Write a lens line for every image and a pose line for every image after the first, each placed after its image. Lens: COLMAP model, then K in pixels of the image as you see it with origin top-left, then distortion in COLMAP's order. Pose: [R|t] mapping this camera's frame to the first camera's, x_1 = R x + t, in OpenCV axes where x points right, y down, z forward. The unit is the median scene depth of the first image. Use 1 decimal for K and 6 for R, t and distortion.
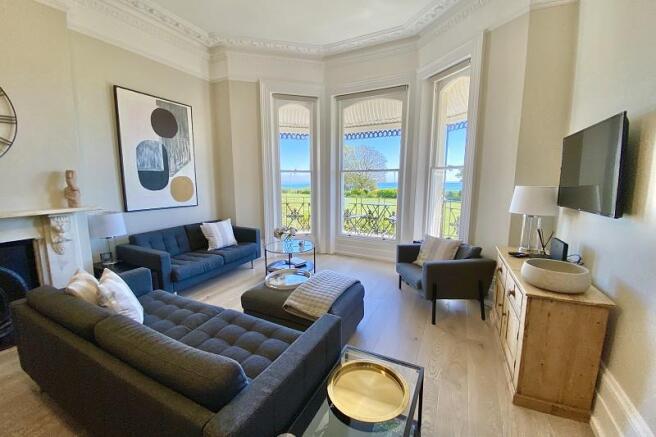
lens RADIAL K [[264.0, 0, 325.1], [0, 264.0, 219.2], [0, 0, 1]] dist [0.003029, -0.013322]
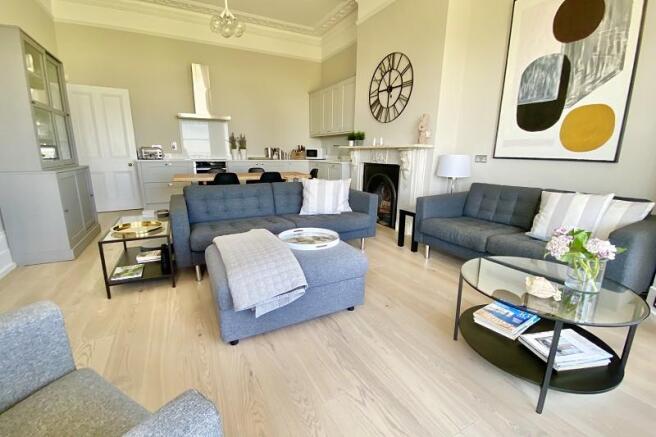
lens RADIAL K [[264.0, 0, 325.1], [0, 264.0, 219.2], [0, 0, 1]] dist [0.003029, -0.013322]
pose [[-0.554235, 0.197469, -0.808597, 0.266462], [-0.130853, 0.938701, 0.318932, -0.036713], [0.822010, 0.282571, -0.494422, 0.901419]]
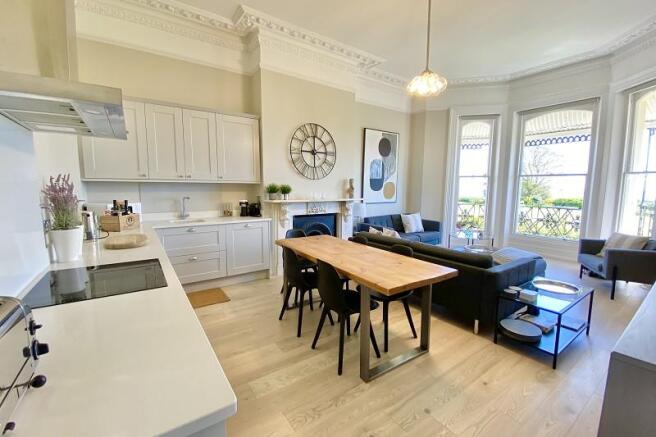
lens RADIAL K [[275.8, 0, 328.0], [0, 275.8, 218.5], [0, 0, 1]] dist [0.020293, -0.017003]
pose [[0.883073, 0.052339, -0.466308, -0.123833], [-0.067388, 0.997604, -0.015646, 0.091419], [0.464371, 0.045240, 0.884484, -0.525527]]
